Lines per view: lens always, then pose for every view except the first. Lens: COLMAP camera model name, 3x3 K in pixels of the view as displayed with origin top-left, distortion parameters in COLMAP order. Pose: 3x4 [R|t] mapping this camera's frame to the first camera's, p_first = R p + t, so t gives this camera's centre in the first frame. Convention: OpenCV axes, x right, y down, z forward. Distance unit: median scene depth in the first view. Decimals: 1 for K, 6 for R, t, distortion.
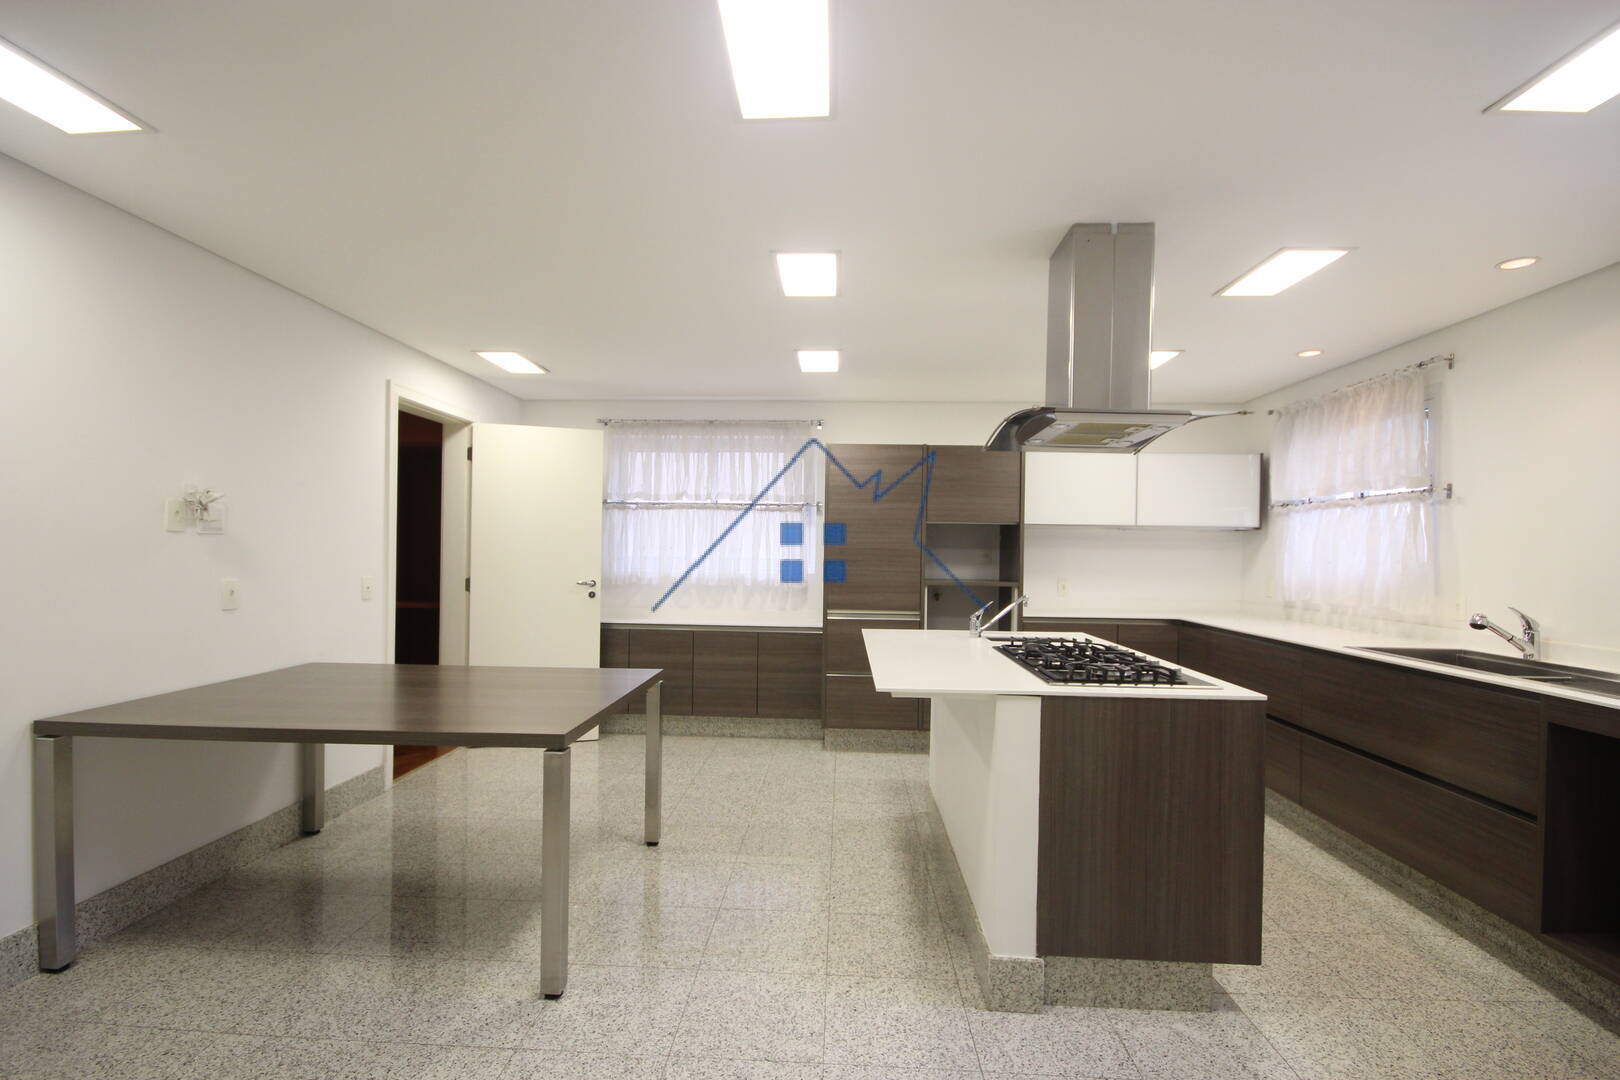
lens RADIAL K [[751.3, 0, 807.0], [0, 751.3, 547.9], [0, 0, 1]] dist [0.001000, -0.005823]
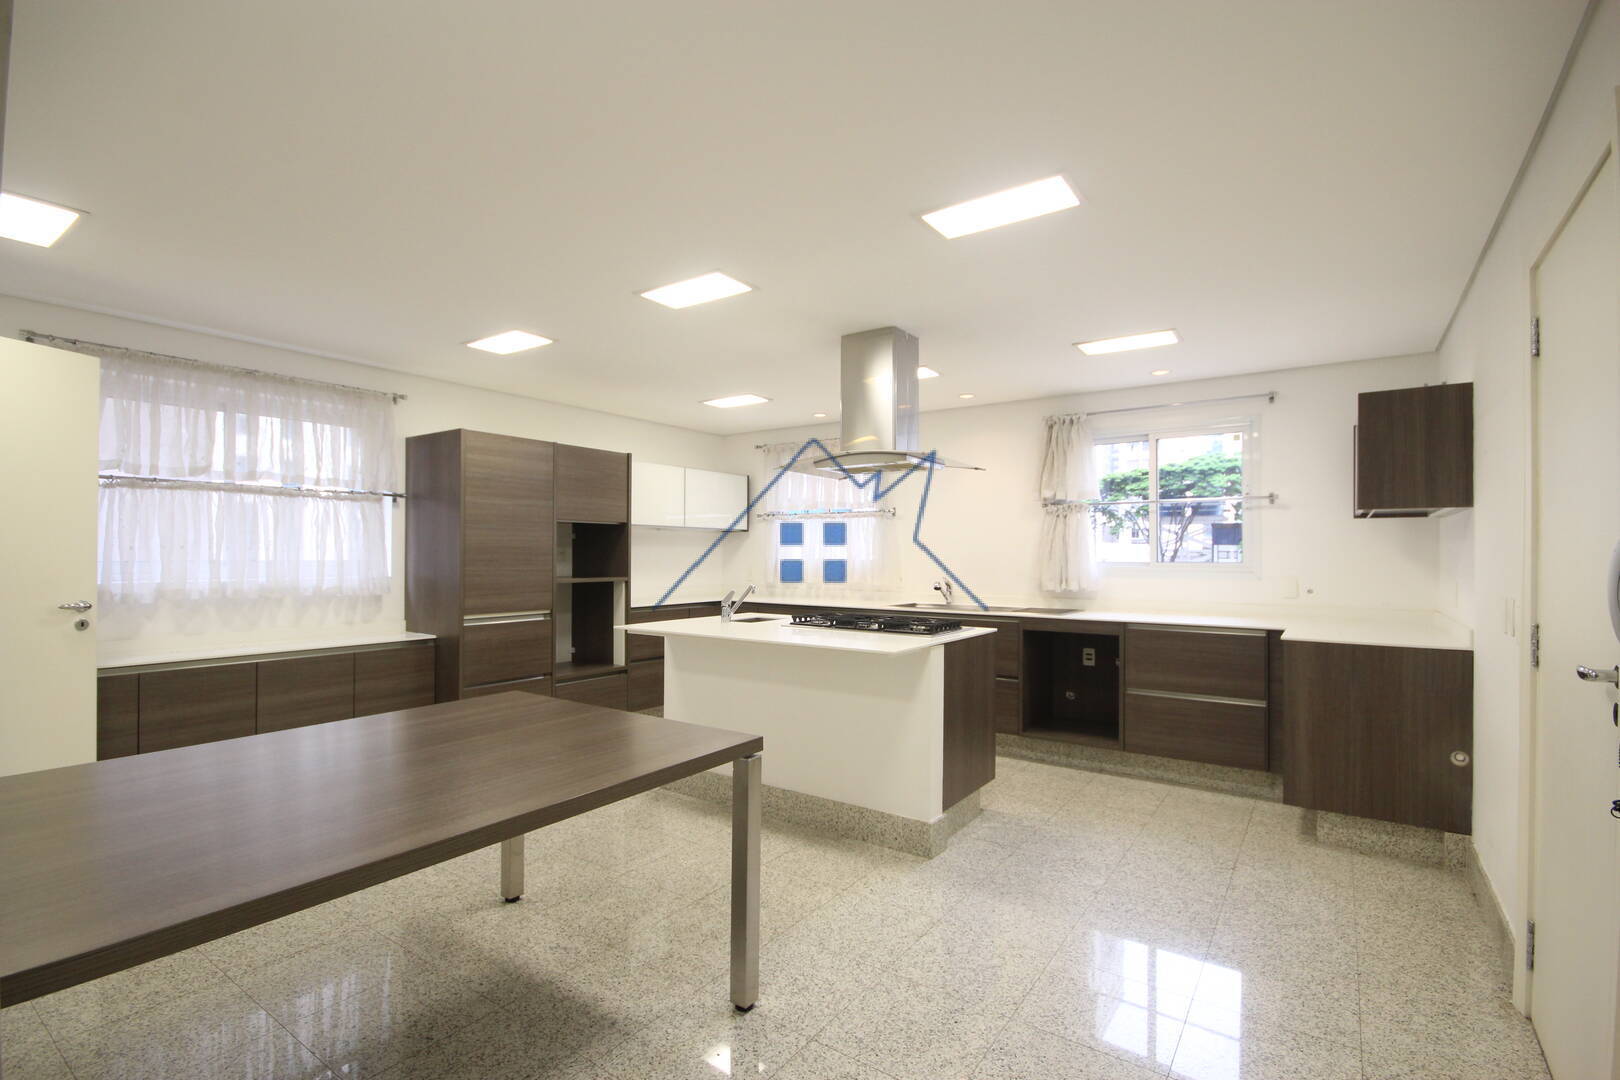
lens RADIAL K [[751.3, 0, 805.2], [0, 751.3, 542.9], [0, 0, 1]] dist [0.001000, -0.005823]
pose [[0.530511, -0.000873, 0.847677, -0.490034], [0.000764, 1.000000, 0.000552, -0.004120], [-0.847677, 0.000355, 0.530512, 0.180940]]
